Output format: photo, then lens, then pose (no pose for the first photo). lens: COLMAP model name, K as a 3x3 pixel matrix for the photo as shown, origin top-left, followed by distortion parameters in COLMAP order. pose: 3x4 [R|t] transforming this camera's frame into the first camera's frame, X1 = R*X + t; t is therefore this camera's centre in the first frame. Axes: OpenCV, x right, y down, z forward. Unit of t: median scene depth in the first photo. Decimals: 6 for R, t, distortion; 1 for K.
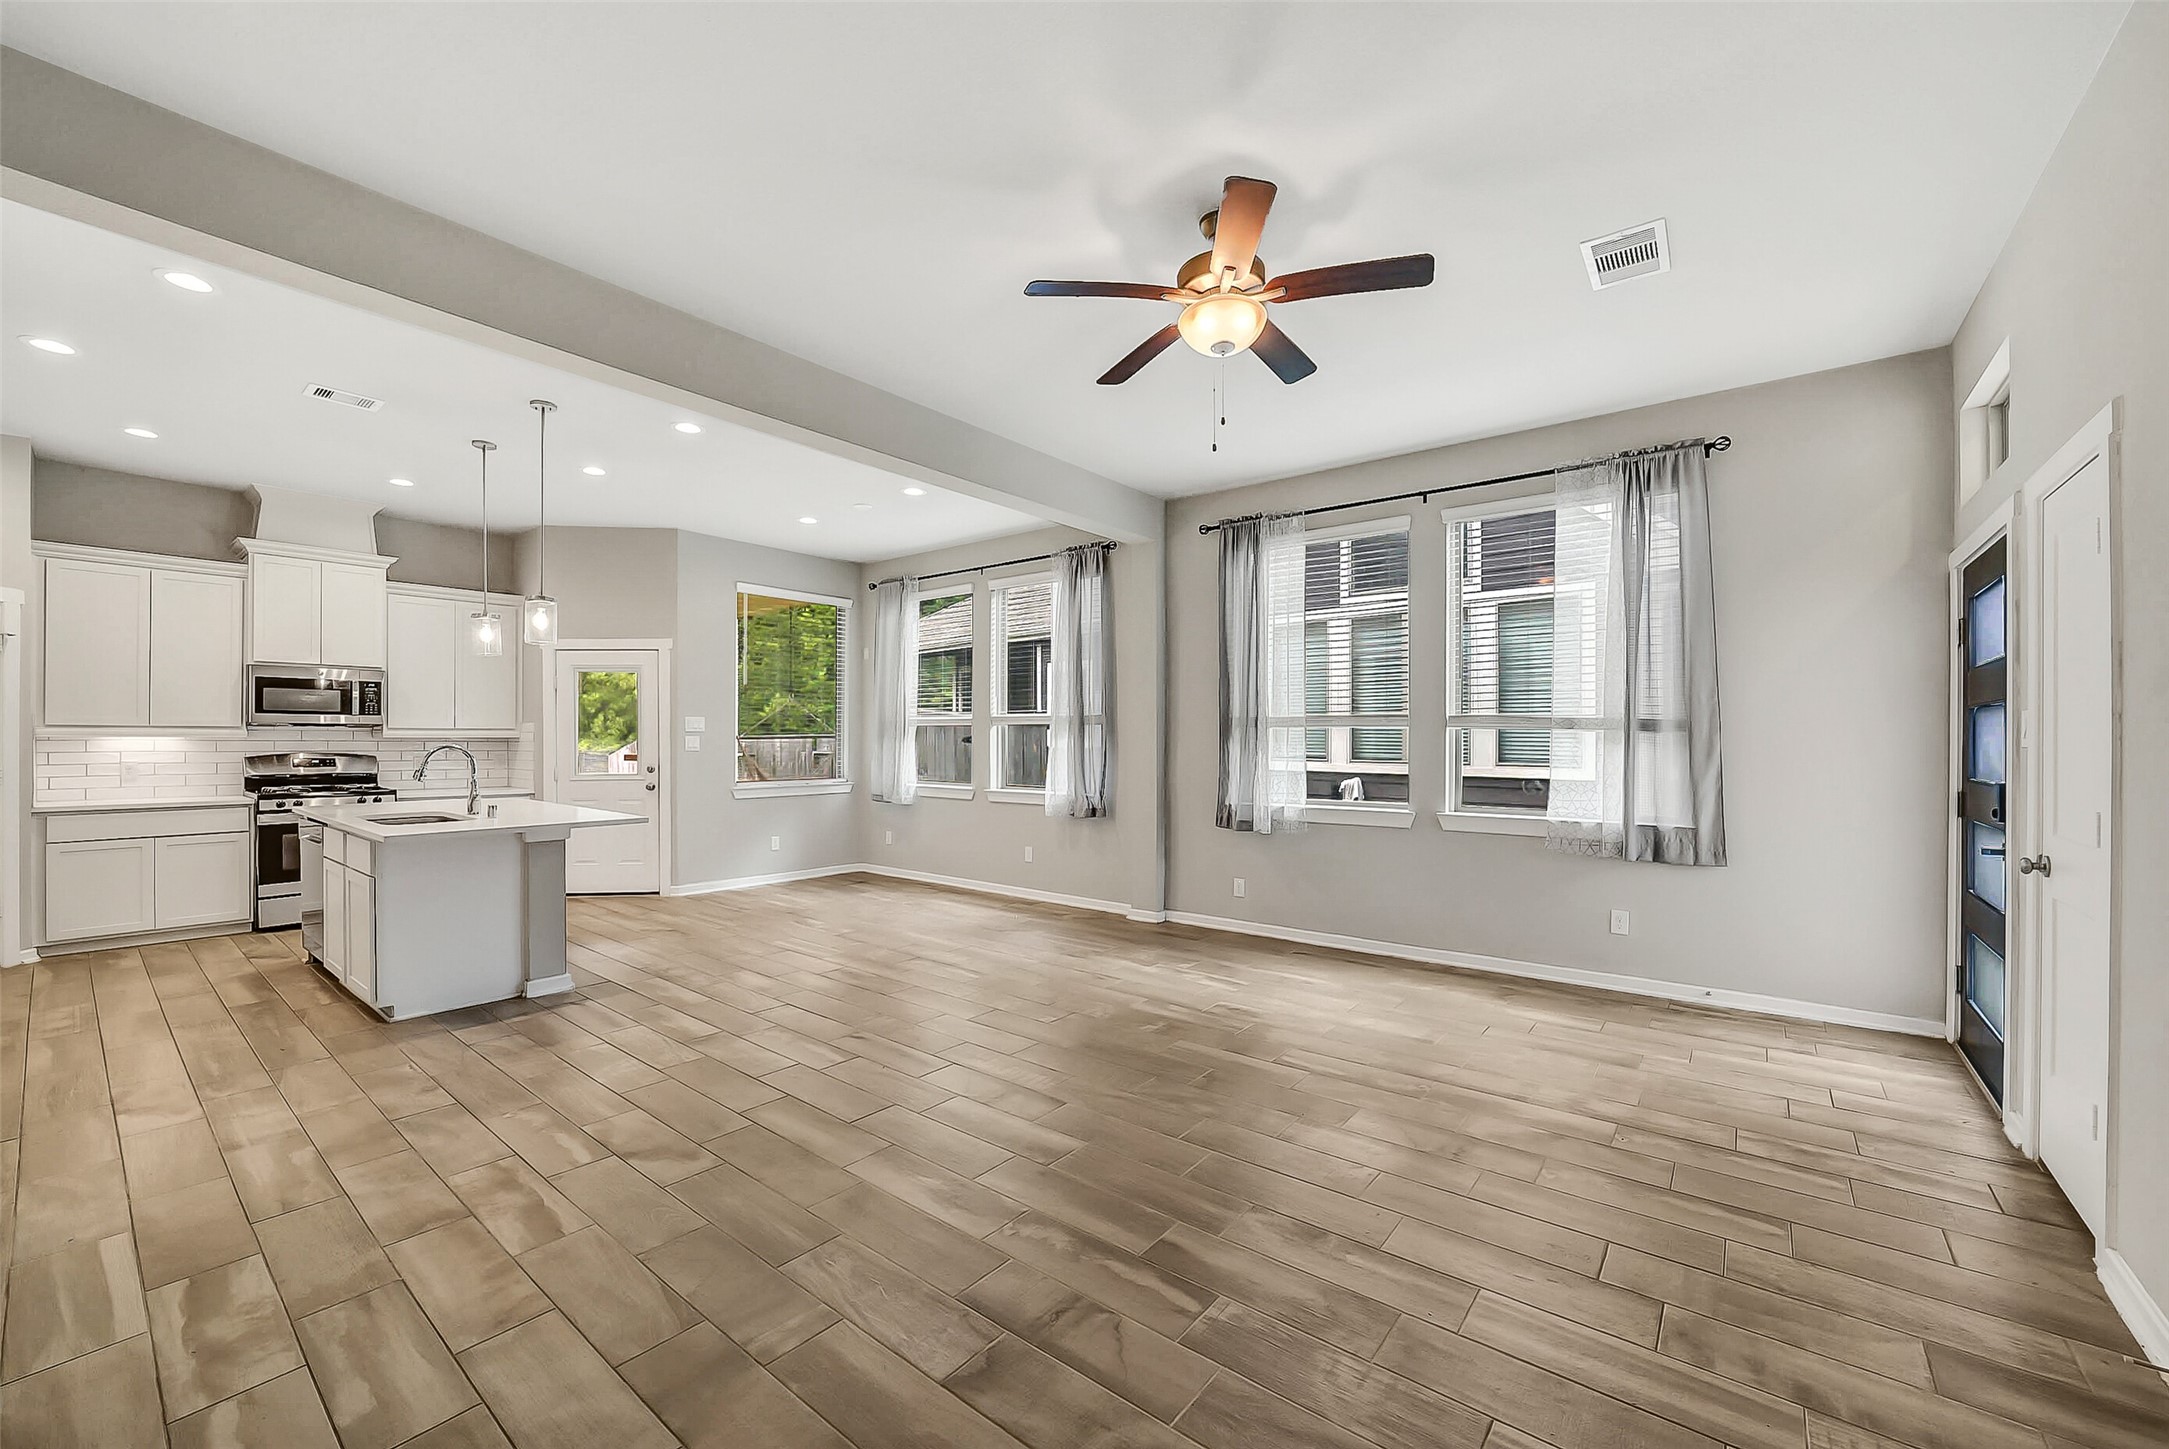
lens RADIAL K [[857.1, 0, 1084.7], [0, 857.1, 732.4], [0, 0, 1]] dist [-0.033840, 0.008046]
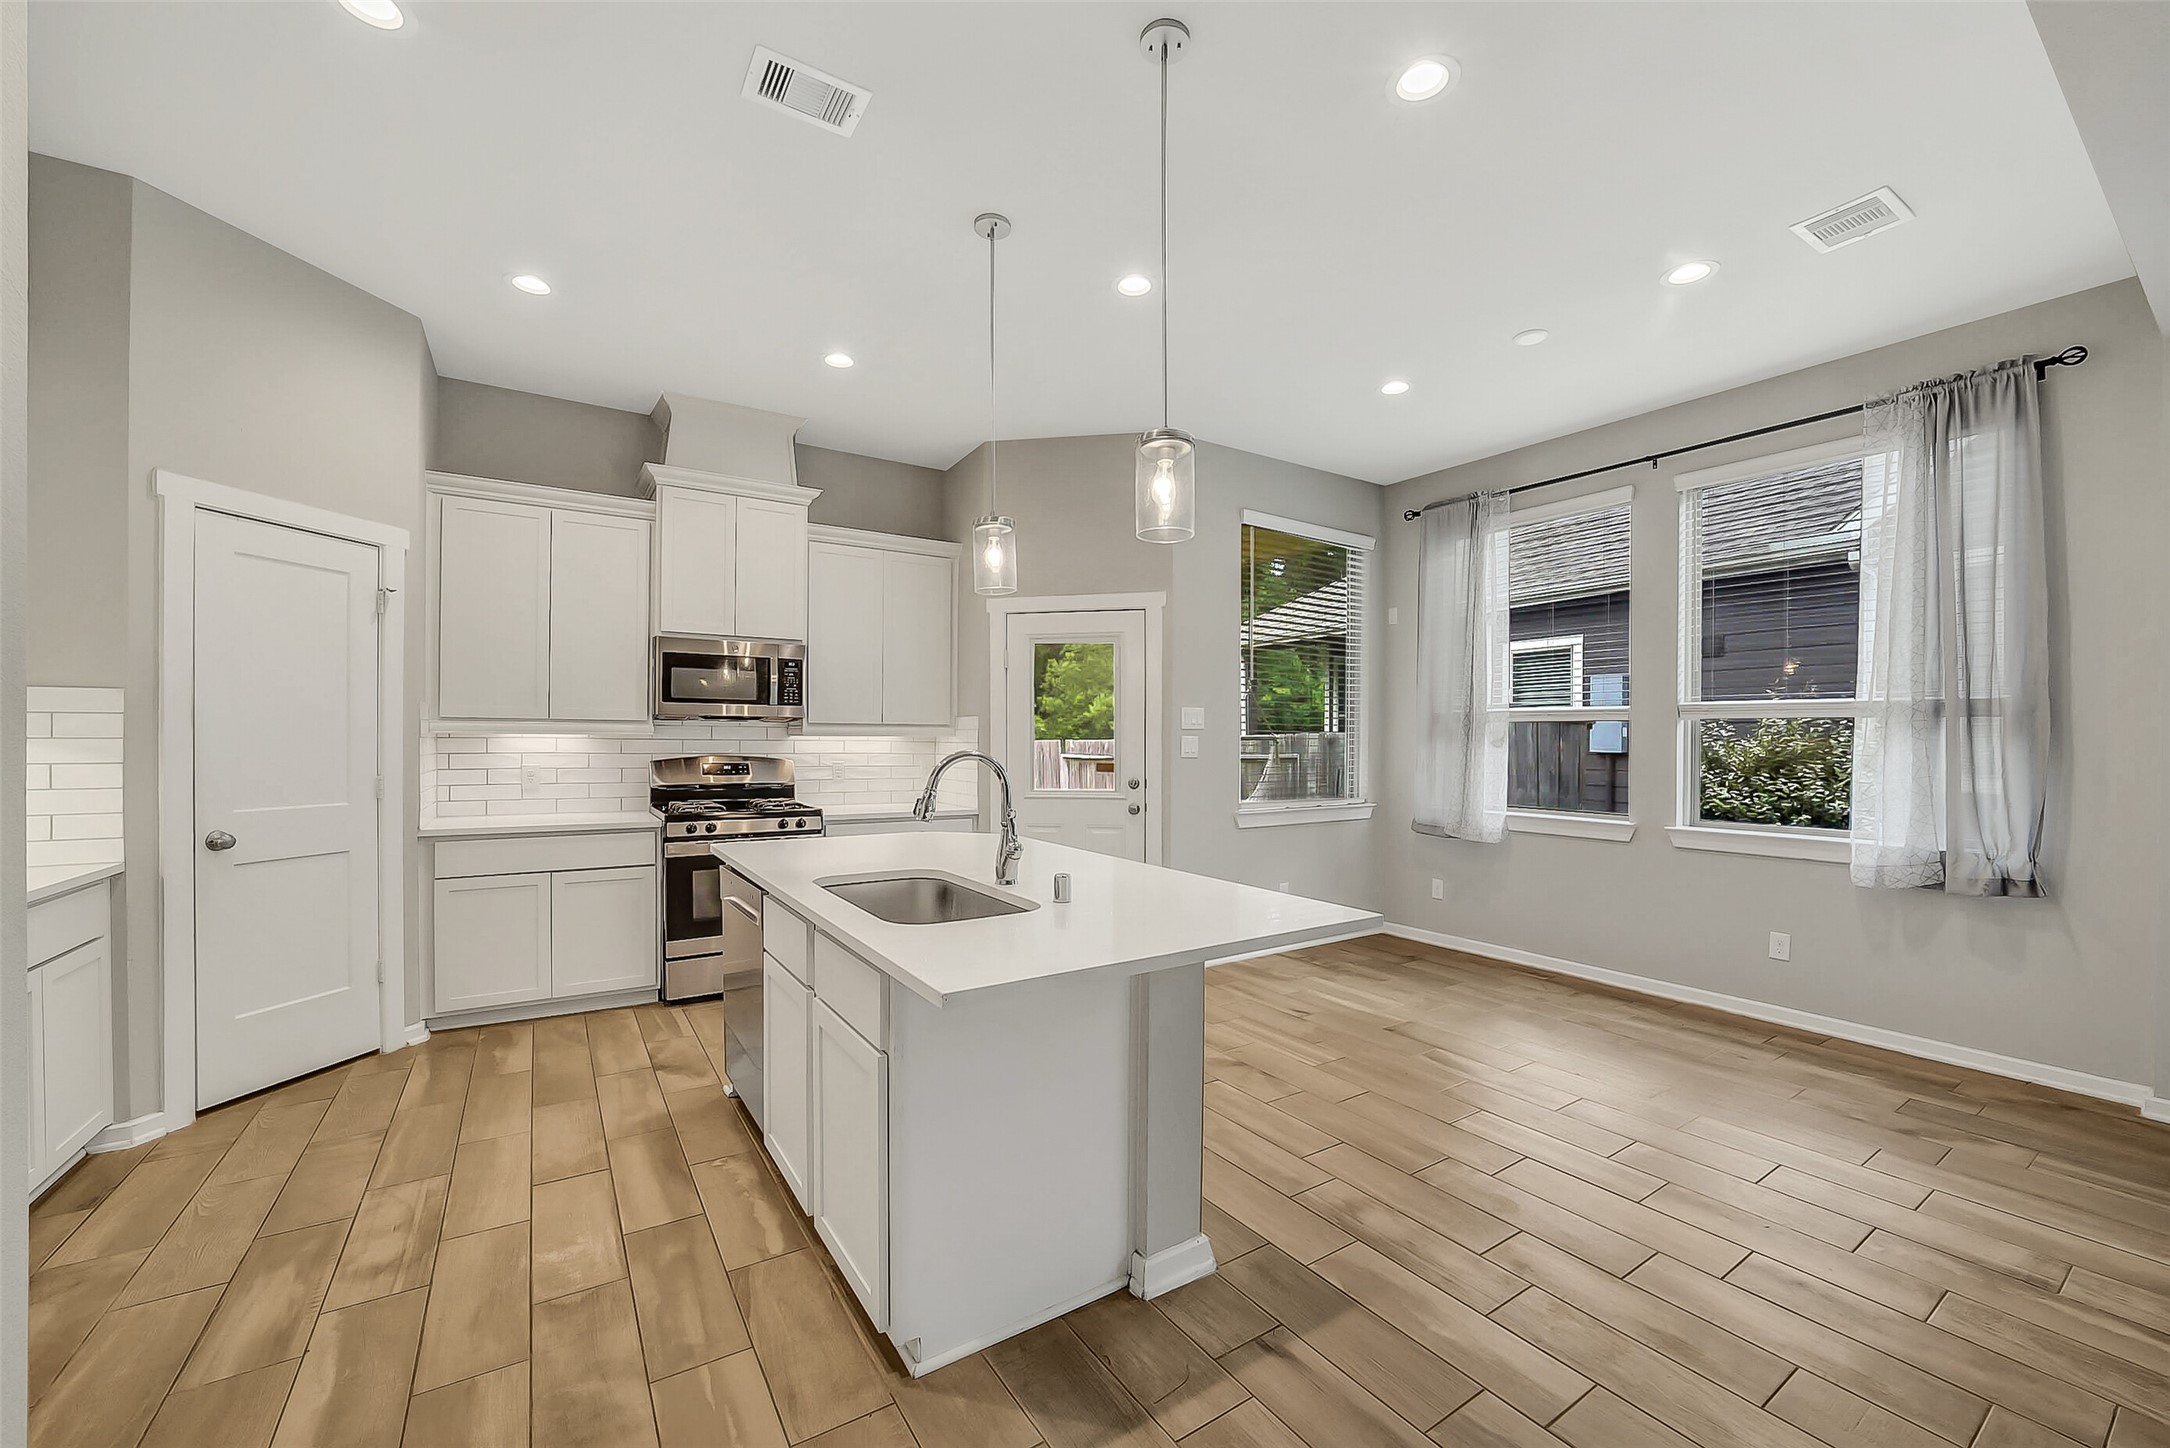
lens RADIAL K [[857.5, 0, 1080.8], [0, 857.5, 731.5], [0, 0, 1]] dist [-0.033840, 0.008046]
pose [[0.949153, 0.001957, -0.314809, -0.386808], [-0.002763, 0.999994, -0.002112, 0.003146], [0.314803, 0.002875, 0.949153, 0.384187]]
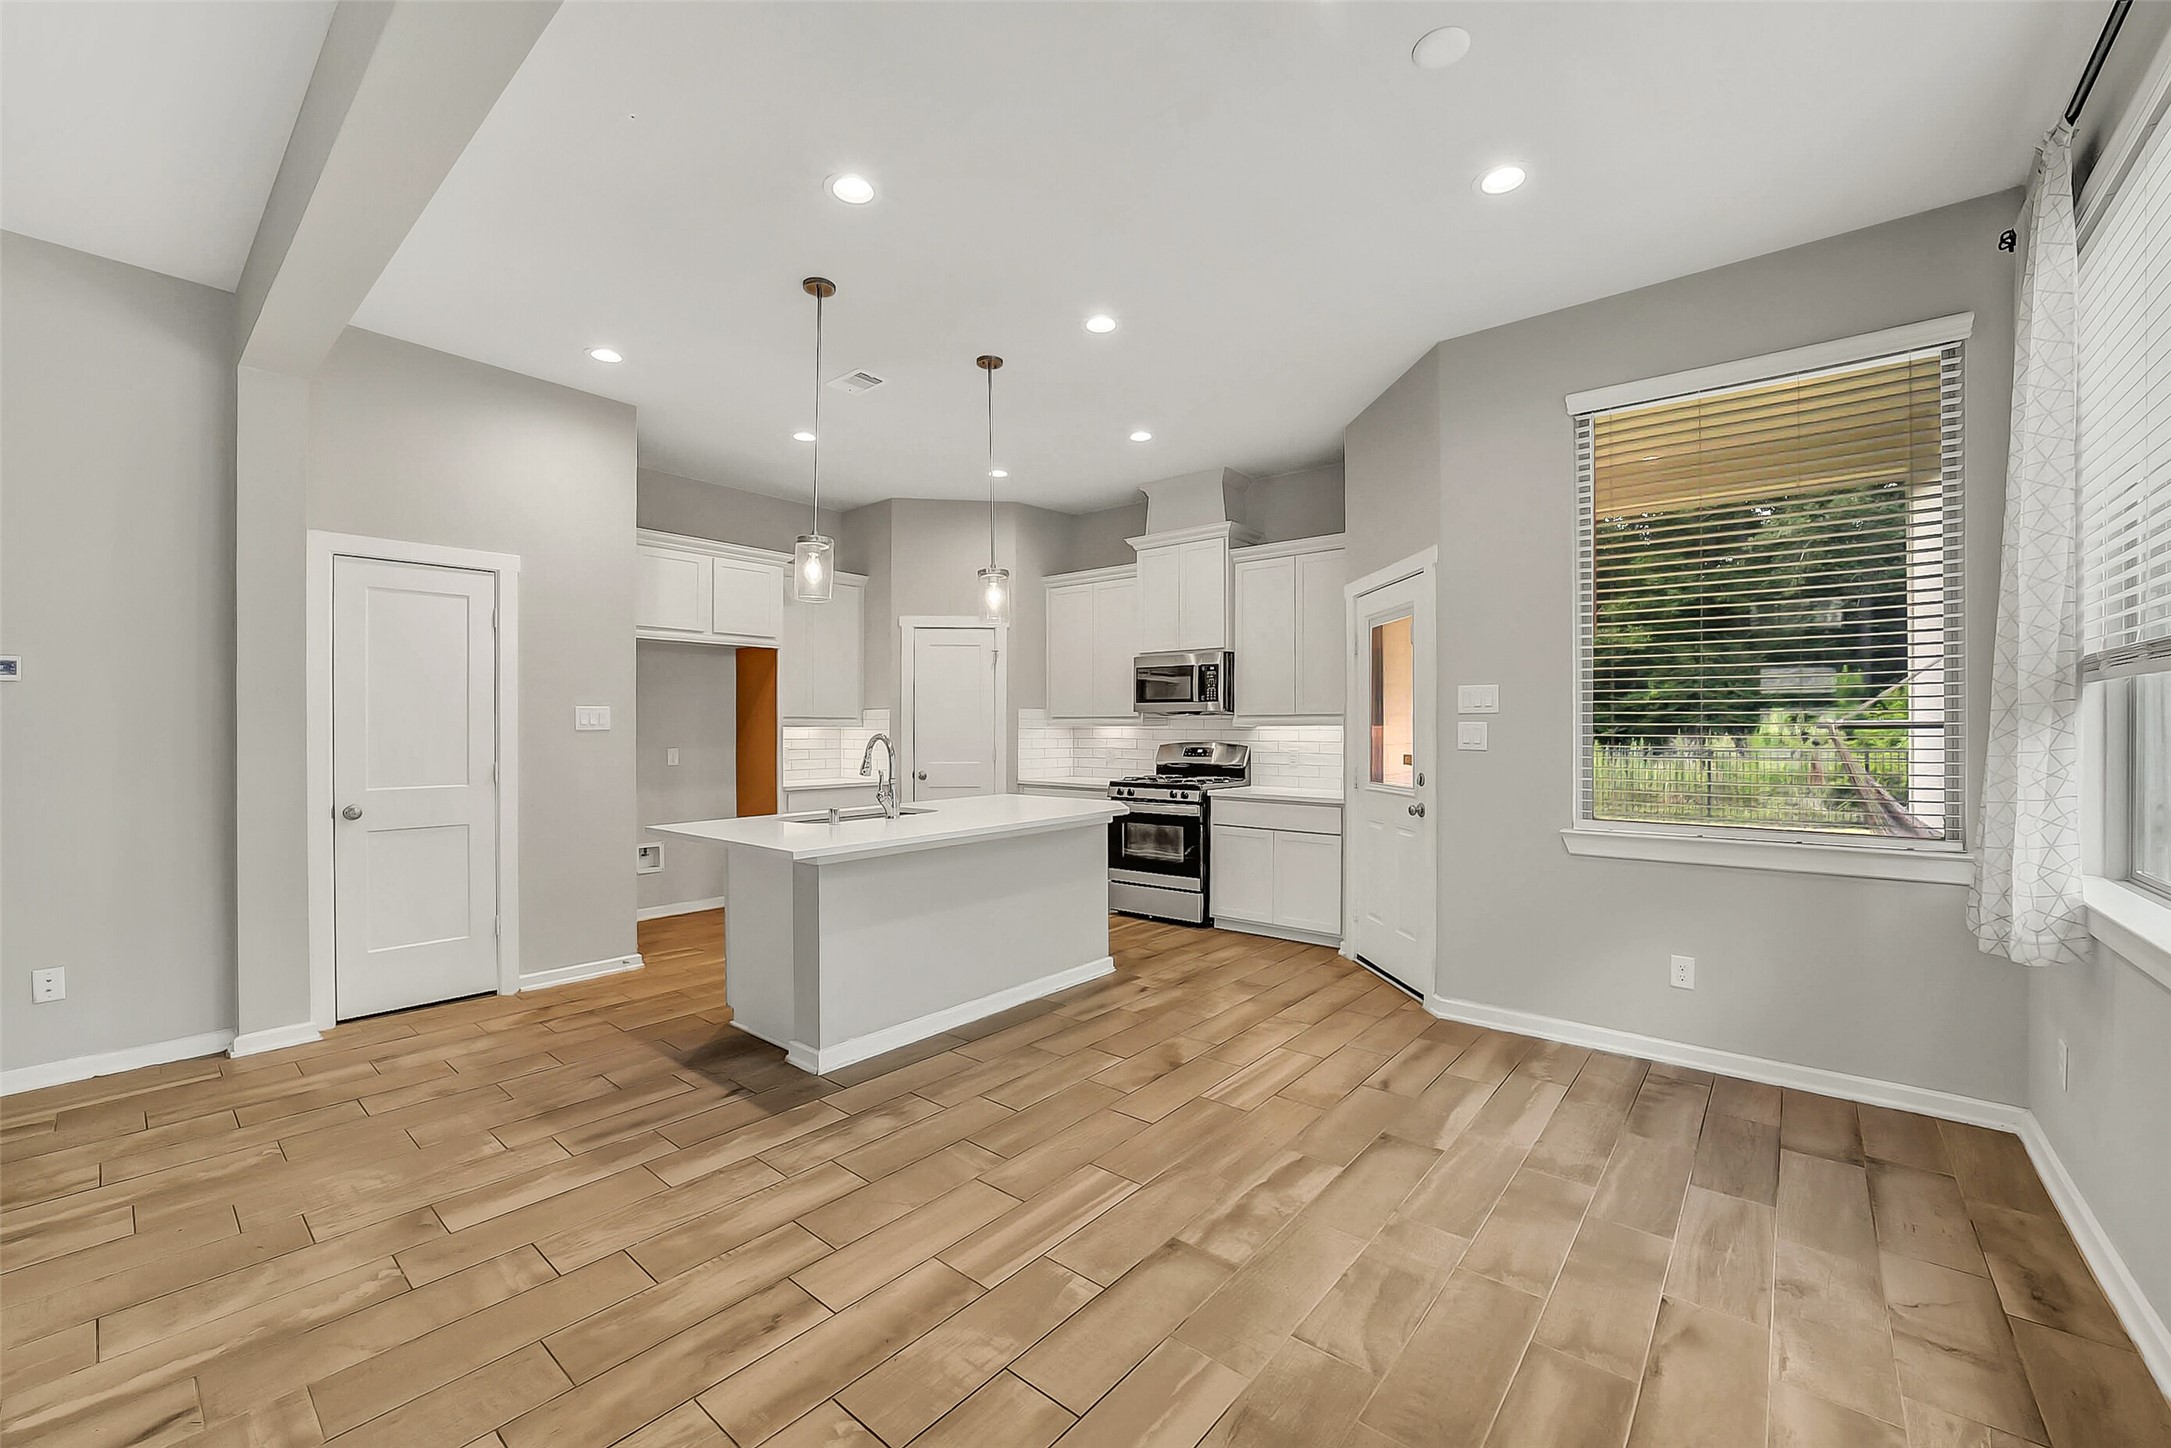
lens RADIAL K [[857.9, 0, 1084.6], [0, 857.9, 730.9], [0, 0, 1]] dist [-0.033840, 0.008046]
pose [[-0.026969, 0.002522, -0.999633, 0.080741], [0.007246, 0.999971, 0.002328, 0.008200], [0.999610, -0.007180, -0.026987, 0.913244]]
